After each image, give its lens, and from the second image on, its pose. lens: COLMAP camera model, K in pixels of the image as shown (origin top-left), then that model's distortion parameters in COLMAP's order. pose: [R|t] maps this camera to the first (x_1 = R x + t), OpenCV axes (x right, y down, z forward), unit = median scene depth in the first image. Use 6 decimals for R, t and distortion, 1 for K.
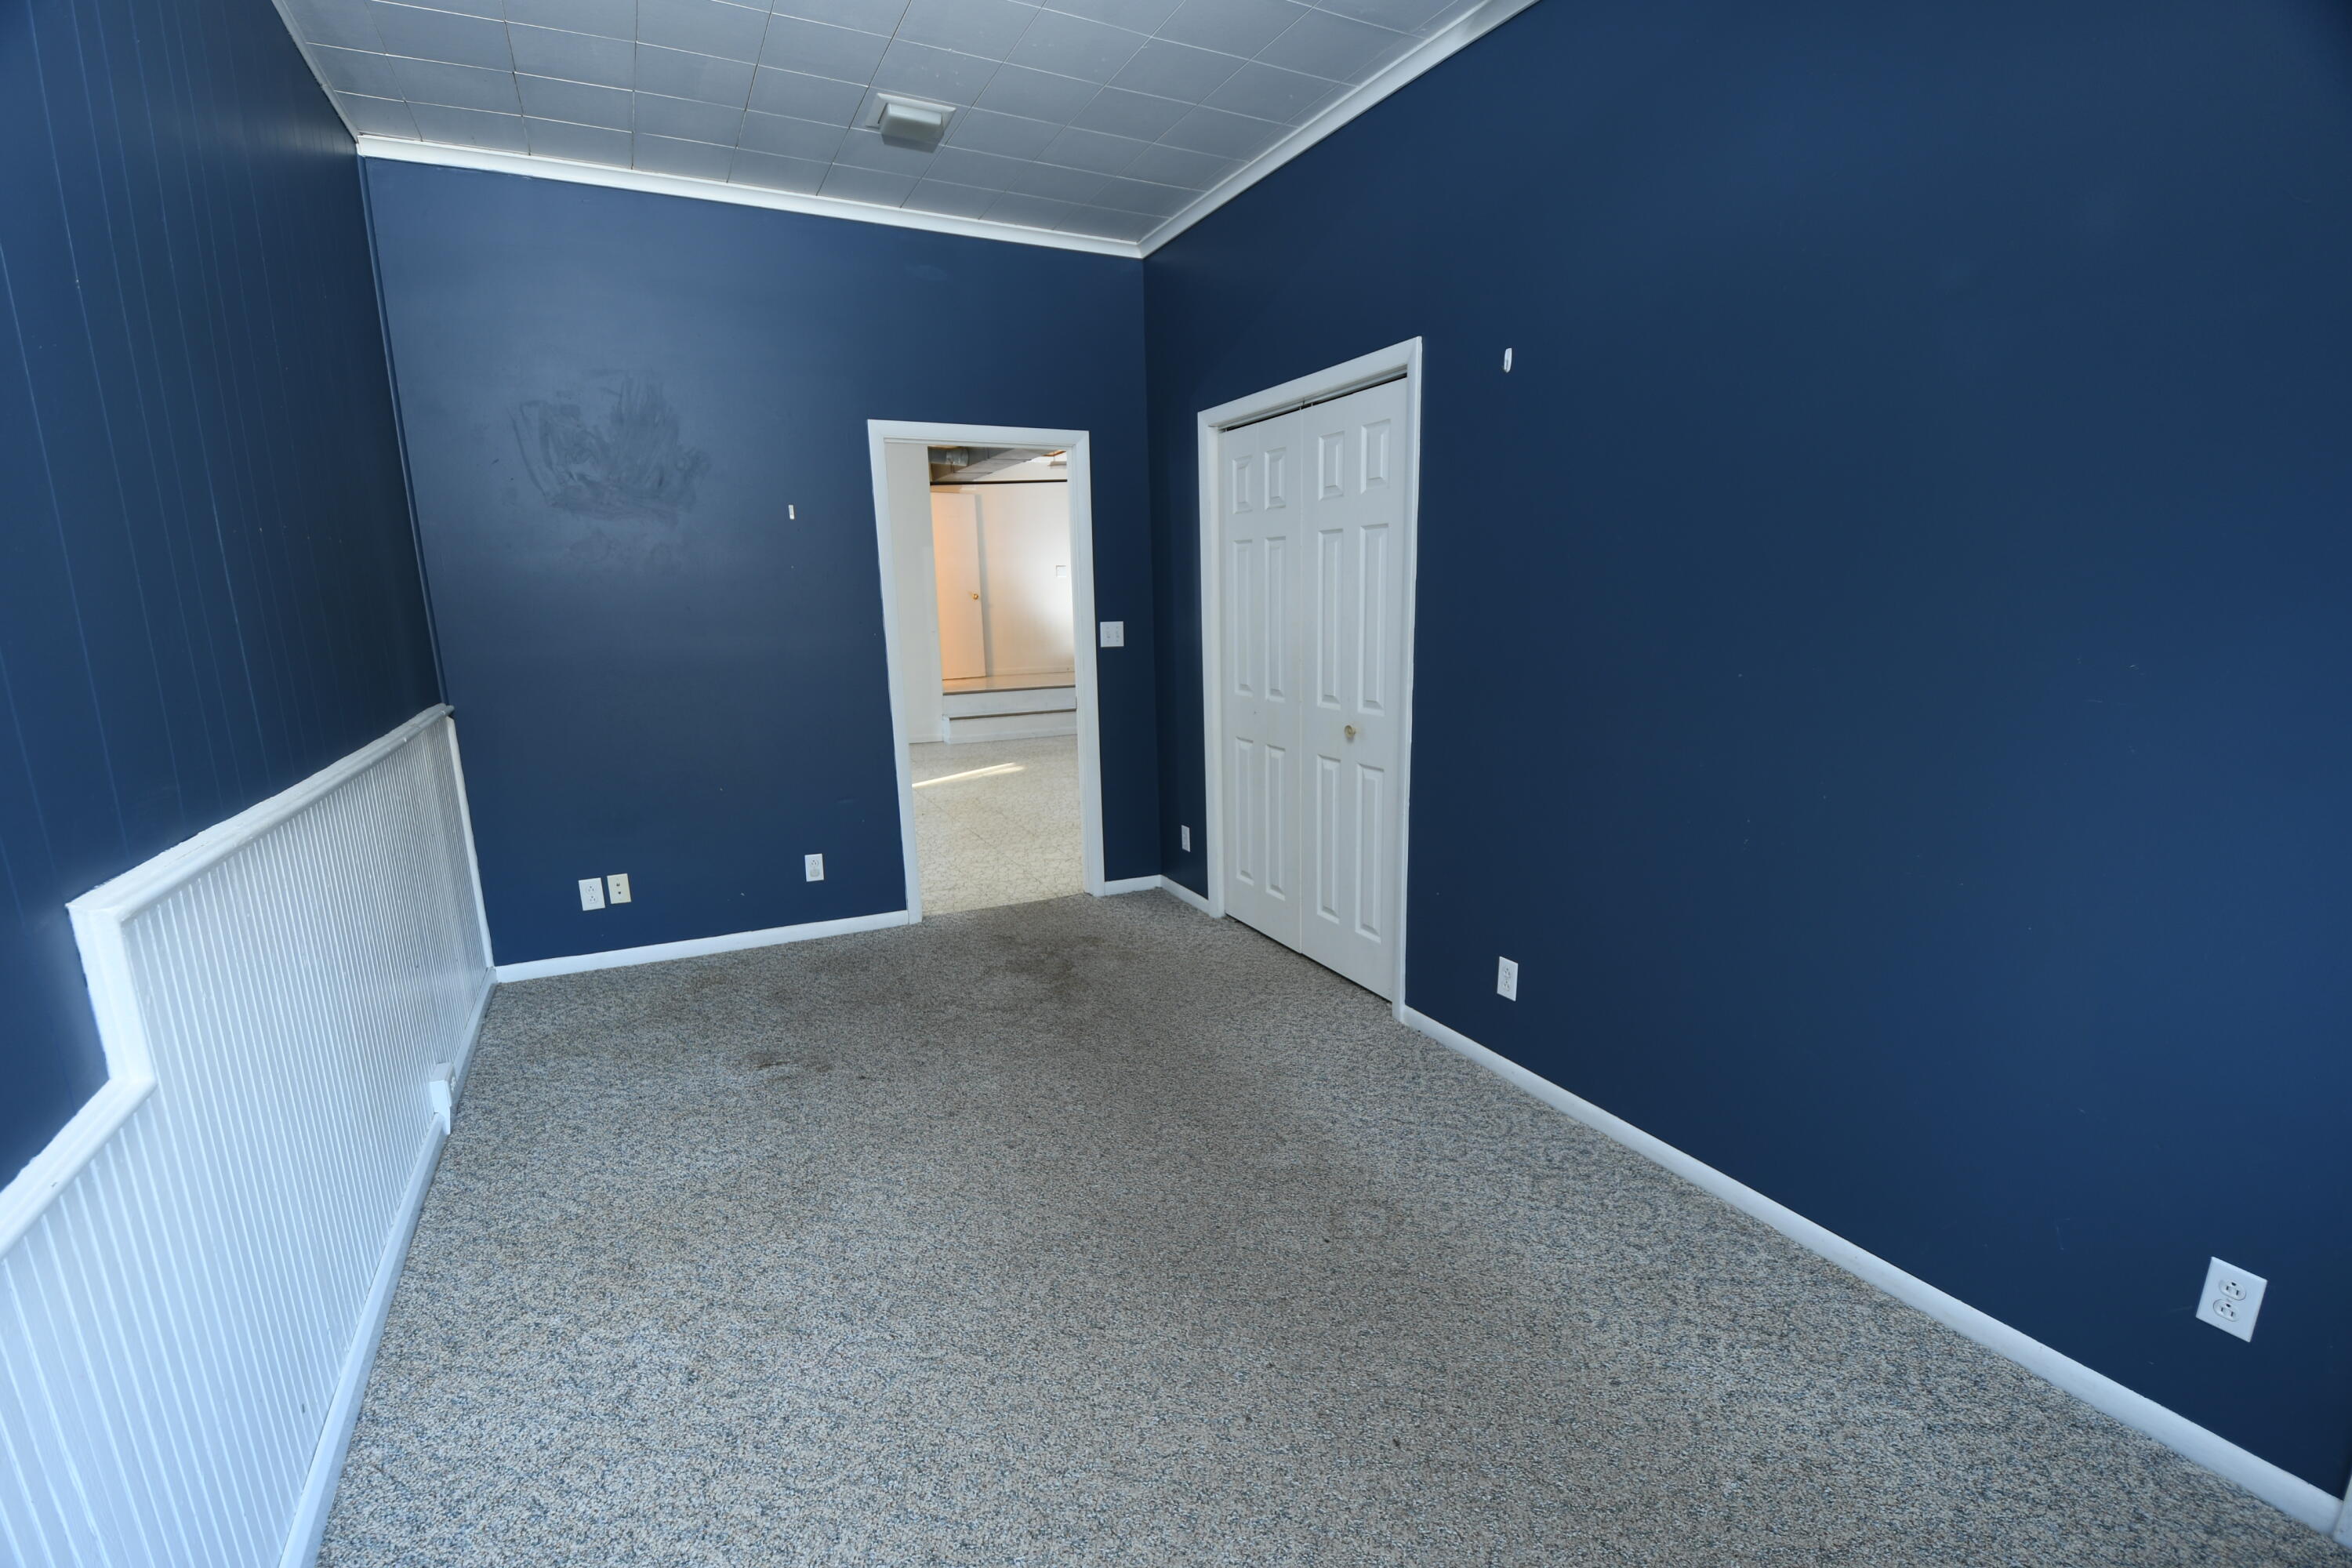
lens RADIAL K [[1043.1, 0, 1162.8], [0, 1043.1, 818.5], [0, 0, 1]] dist [-0.001187, -0.000652]
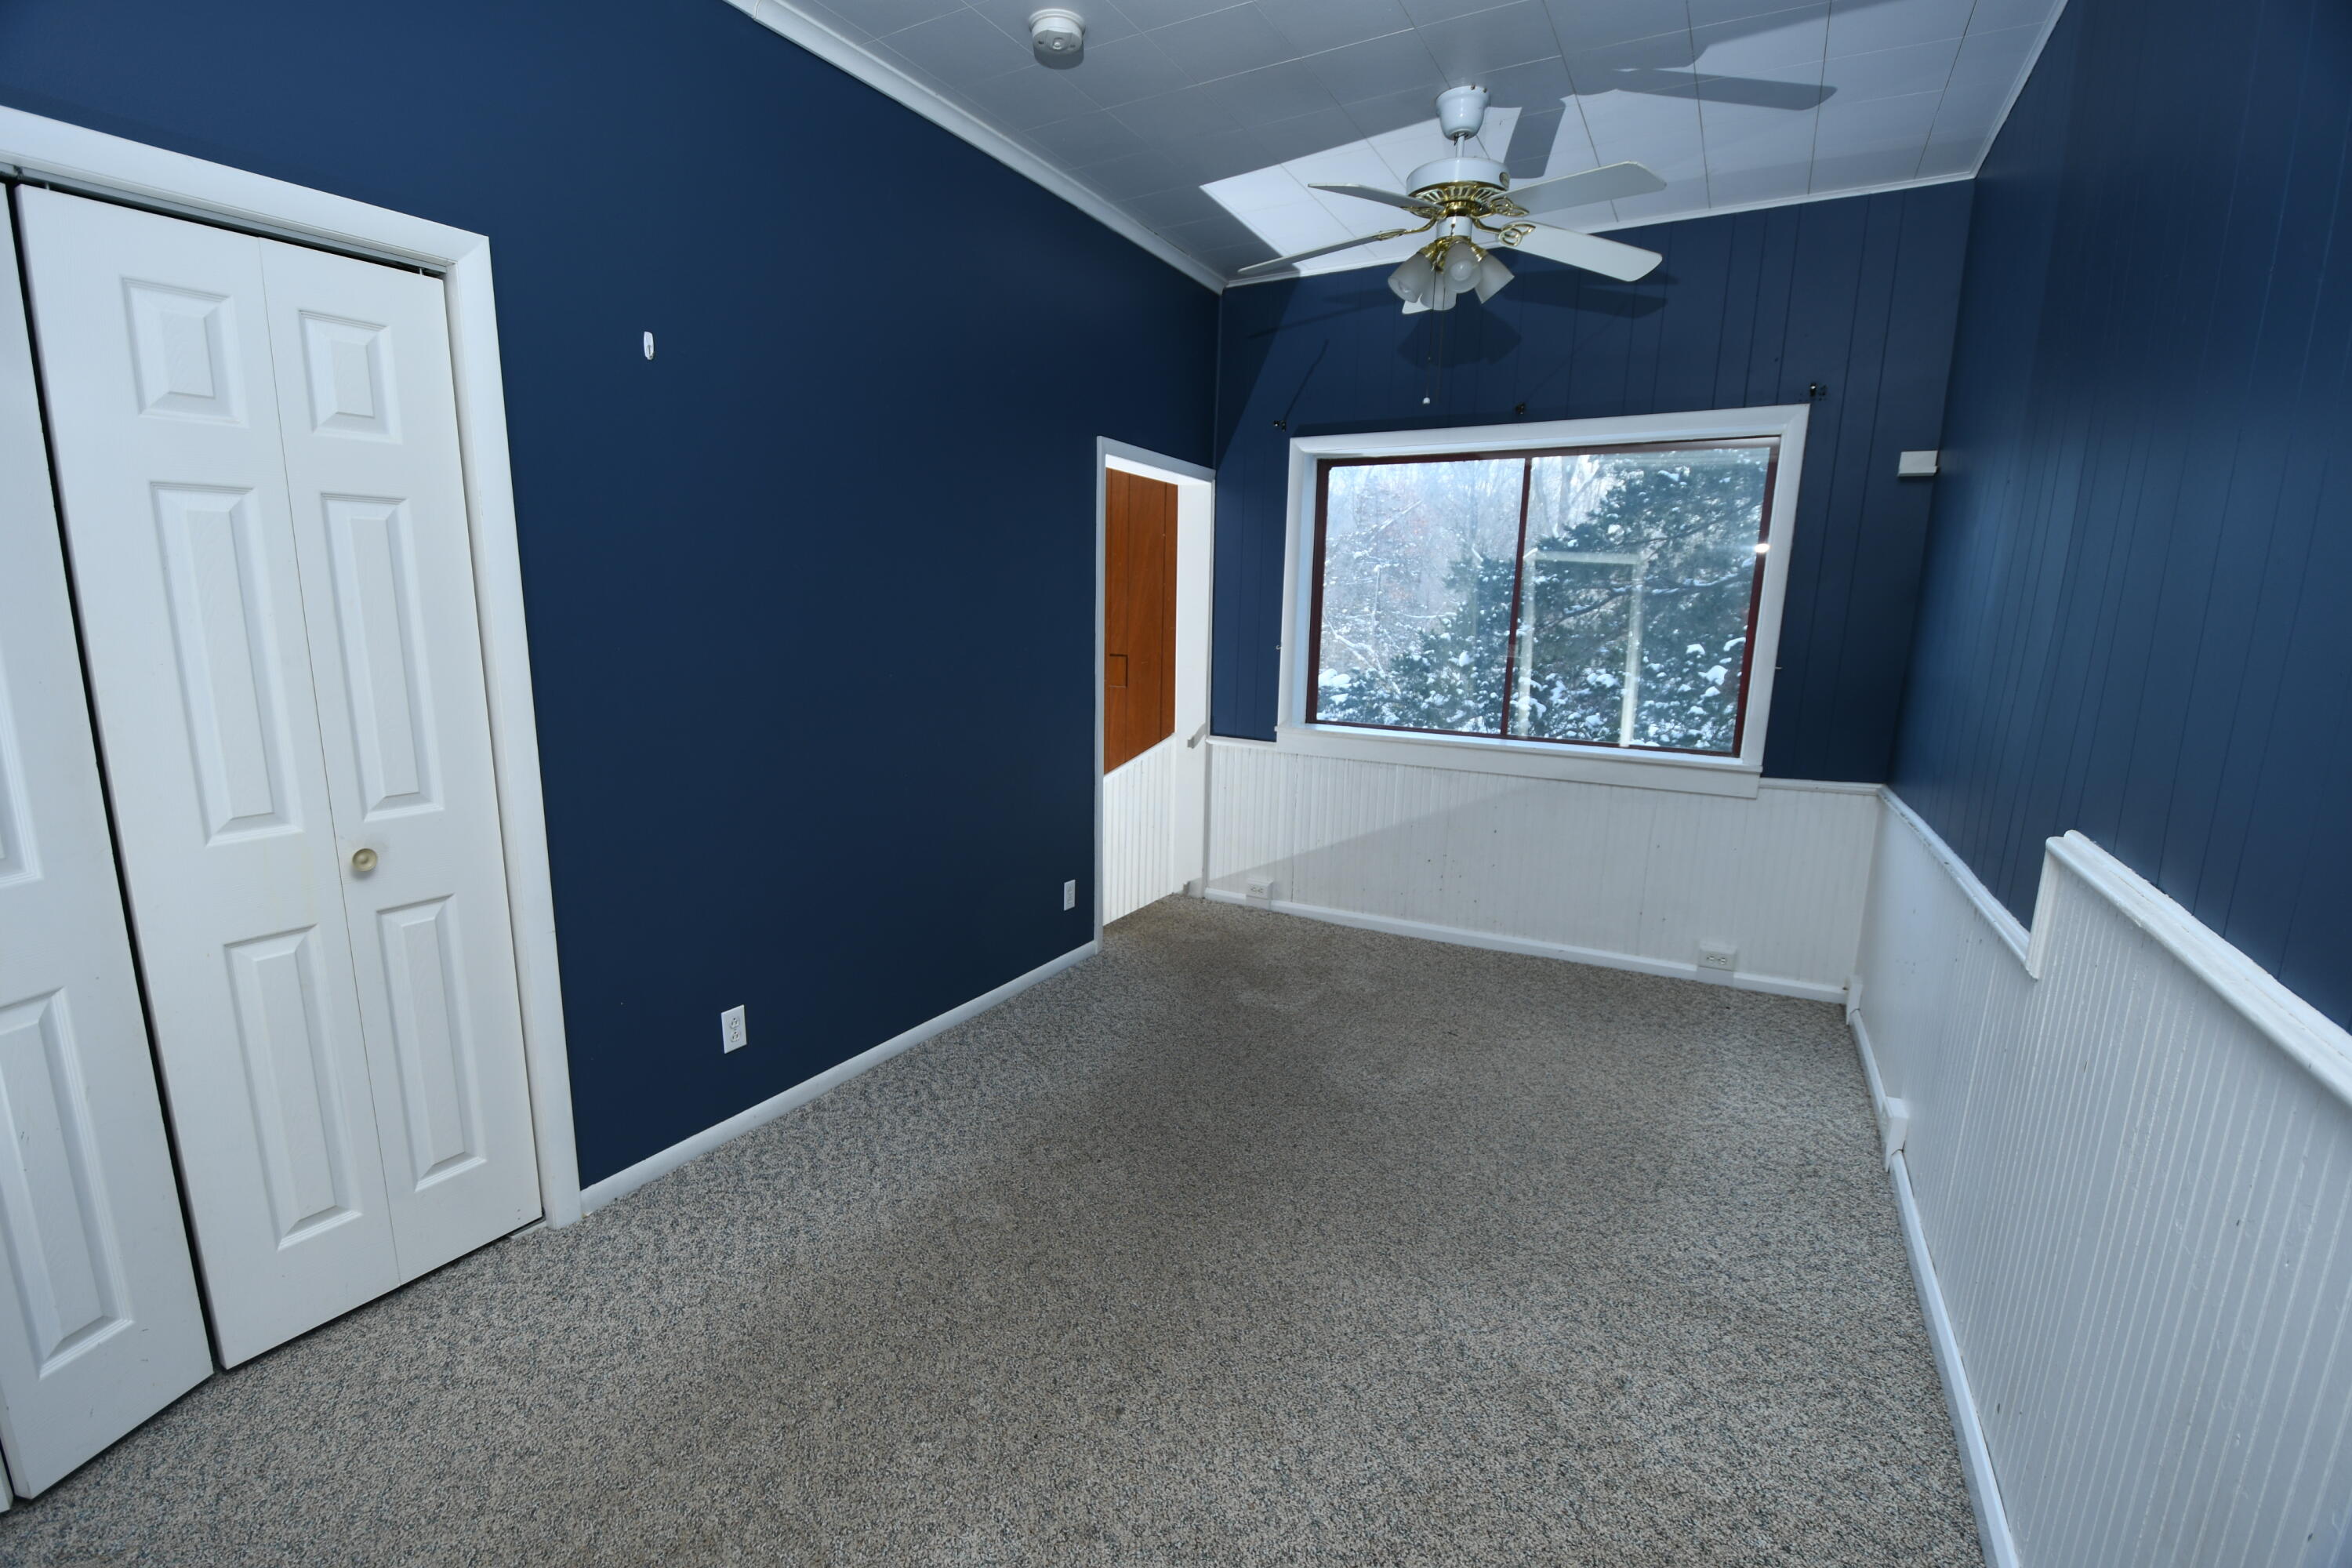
lens RADIAL K [[1030.3, 0, 1176.0], [0, 1030.3, 784.0], [0, 0, 1]] dist [0.000315, 0.000031]
pose [[-0.568515, -0.146444, 0.809533, -0.756747], [0.170174, 0.941811, 0.289882, -0.309120], [-0.804879, 0.302564, -0.510513, 1.366618]]
